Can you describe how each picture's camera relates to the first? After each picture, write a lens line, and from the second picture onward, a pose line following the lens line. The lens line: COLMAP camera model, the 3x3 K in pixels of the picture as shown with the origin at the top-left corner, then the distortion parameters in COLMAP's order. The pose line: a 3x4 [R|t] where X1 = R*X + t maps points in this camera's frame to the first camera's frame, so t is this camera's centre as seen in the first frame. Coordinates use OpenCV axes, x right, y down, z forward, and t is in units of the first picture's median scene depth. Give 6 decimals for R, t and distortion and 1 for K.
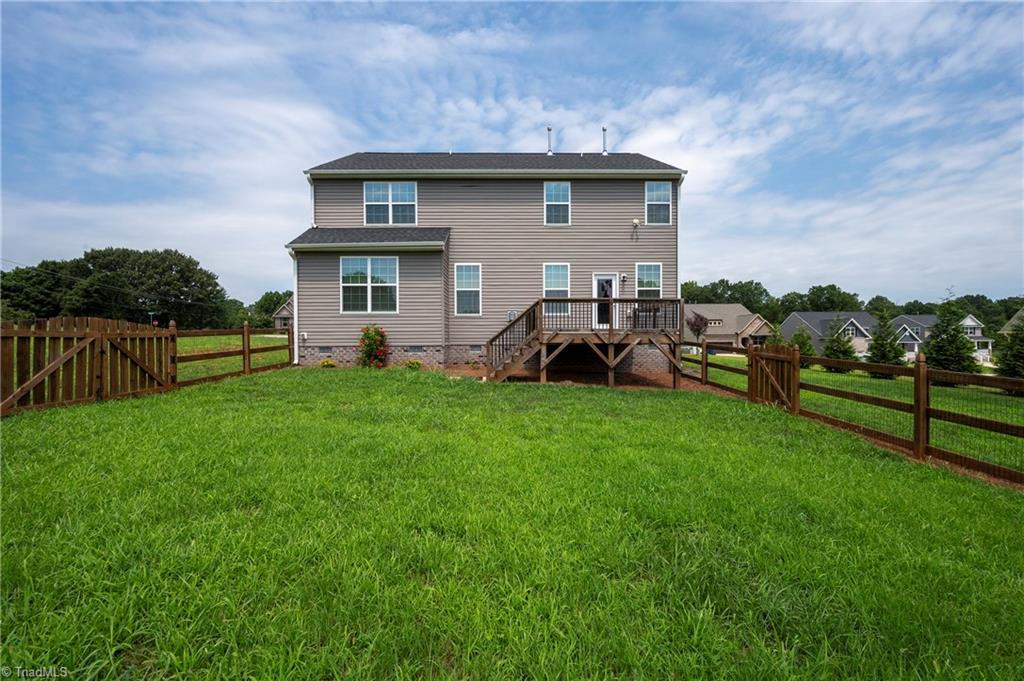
lens RADIAL K [[402.9, 0, 512.0], [0, 402.9, 340.5], [0, 0, 1]] dist [-0.001747, -0.000241]
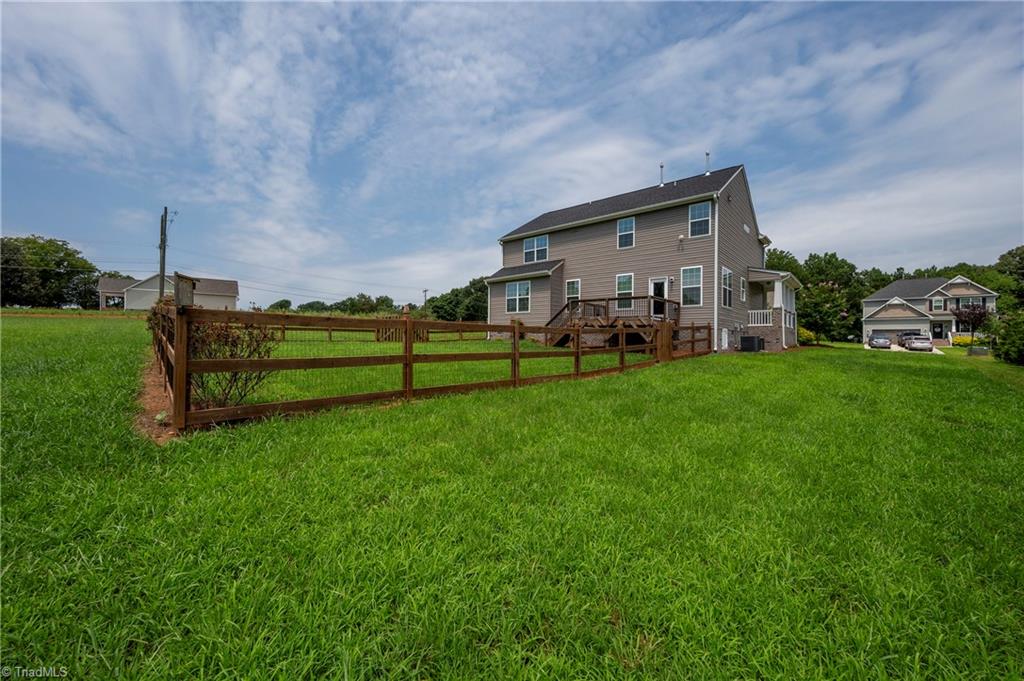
lens RADIAL K [[385.2, 0, 512.0], [0, 385.2, 340.5], [0, 0, 1]] dist [-0.023424, -0.000027]
pose [[0.743566, 0.015137, -0.668491, 0.745707], [-0.015002, 0.999870, 0.005953, 0.047170], [0.668494, 0.005602, 0.743696, -0.311880]]
